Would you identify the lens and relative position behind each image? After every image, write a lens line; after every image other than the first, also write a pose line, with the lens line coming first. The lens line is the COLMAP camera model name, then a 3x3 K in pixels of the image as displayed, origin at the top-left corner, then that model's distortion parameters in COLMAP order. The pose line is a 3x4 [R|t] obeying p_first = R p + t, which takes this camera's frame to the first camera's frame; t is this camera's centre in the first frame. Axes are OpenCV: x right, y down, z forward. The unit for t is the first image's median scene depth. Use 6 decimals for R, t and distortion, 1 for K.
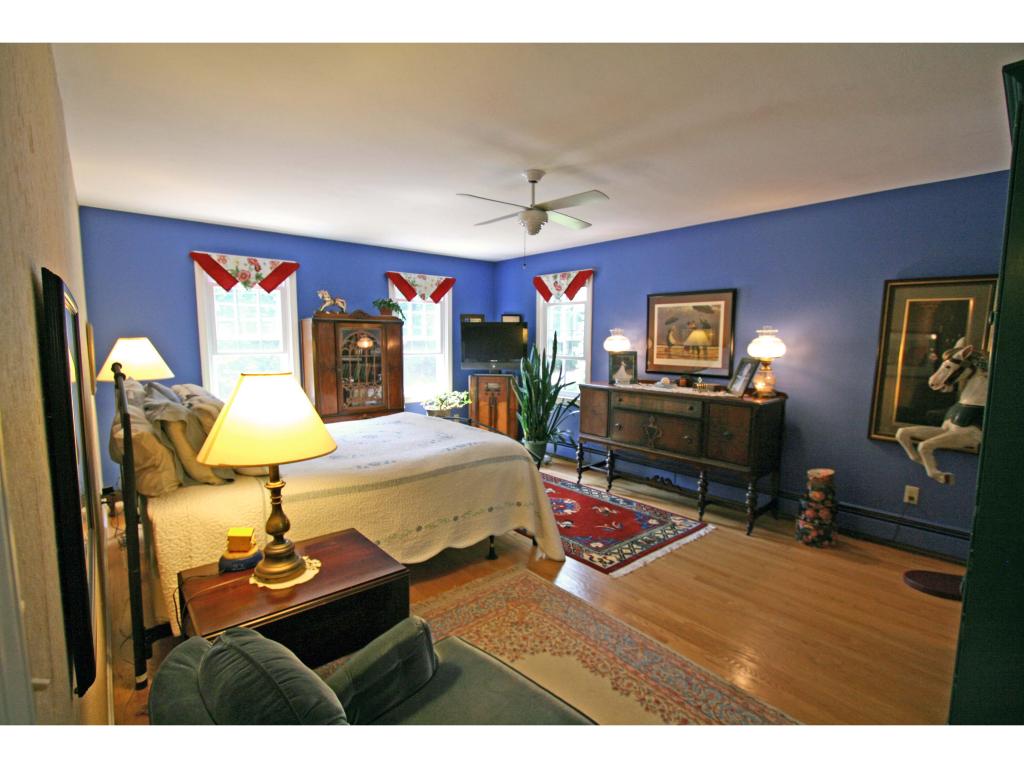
lens RADIAL K [[470.9, 0, 512.4], [0, 470.9, 388.6], [0, 0, 1]] dist [-0.017802, 0.001513]
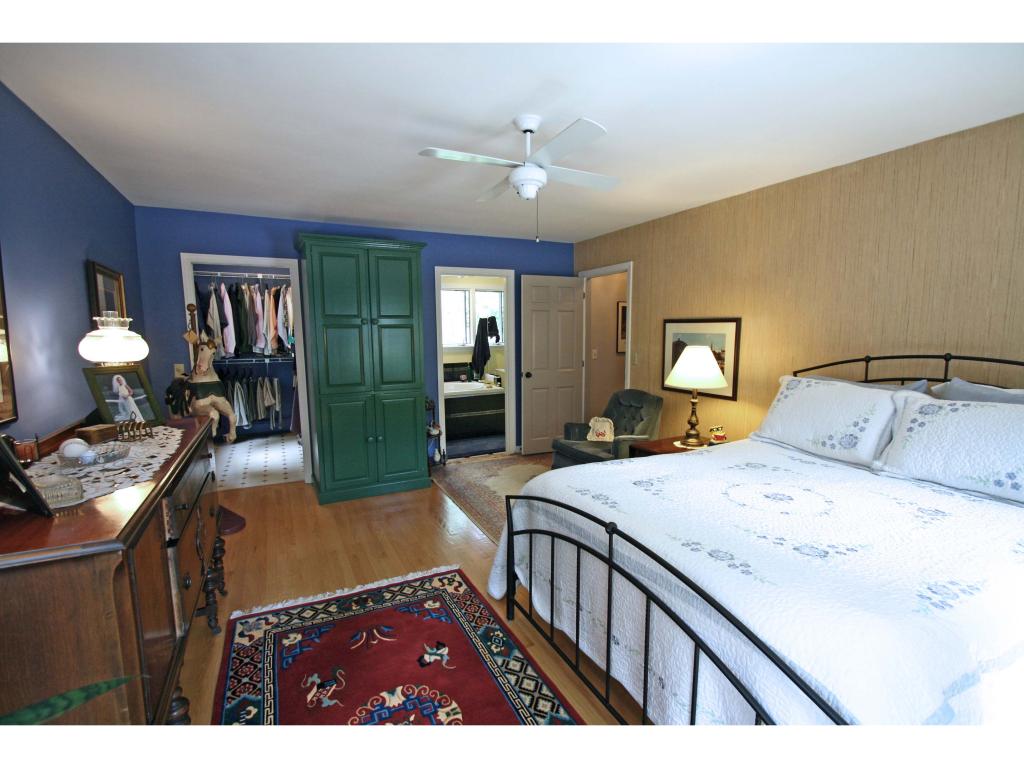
lens RADIAL K [[470.9, 0, 509.6], [0, 470.9, 385.5], [0, 0, 1]] dist [-0.017802, 0.001513]
pose [[-0.967792, -0.033159, 0.249557, -0.116929], [0.023497, 0.975064, 0.220678, -0.173780], [-0.250651, 0.219434, -0.942880, 1.586522]]
